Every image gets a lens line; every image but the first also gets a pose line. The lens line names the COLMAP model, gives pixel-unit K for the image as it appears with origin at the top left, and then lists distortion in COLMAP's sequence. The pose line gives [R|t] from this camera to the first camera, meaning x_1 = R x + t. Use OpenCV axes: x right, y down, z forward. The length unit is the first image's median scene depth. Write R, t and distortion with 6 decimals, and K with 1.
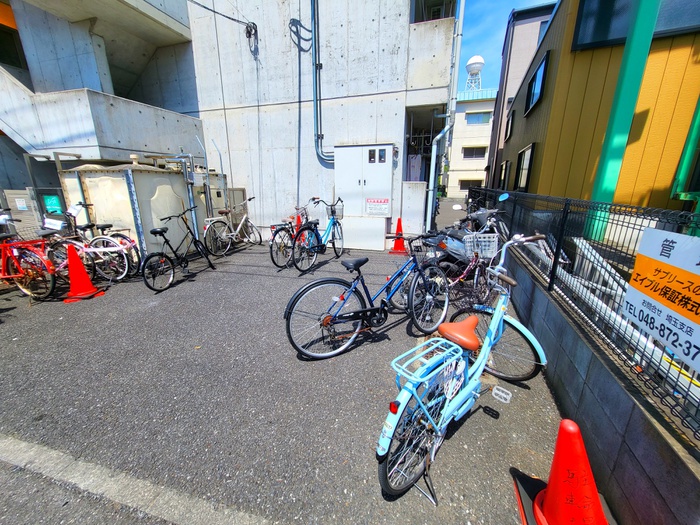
lens RADIAL K [[279.5, 0, 350.0], [0, 279.5, 262.5], [0, 0, 1]] dist [0.001619, -0.000271]
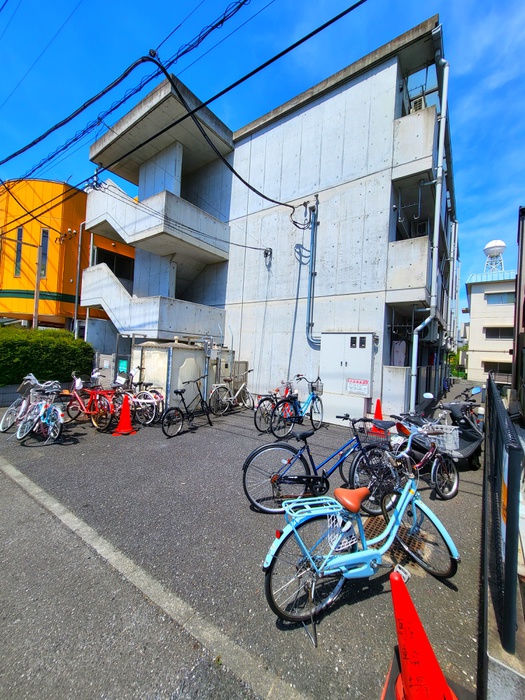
lens RADIAL K [[279.5, 0, 262.5], [0, 279.5, 350.0], [0, 0, 1]] dist [0.001619, -0.000271]
pose [[0.943561, 0.045058, -0.328120, 0.112295], [-0.136784, 0.955281, -0.262162, -0.002713], [0.301634, 0.292247, 0.907529, -0.142385]]
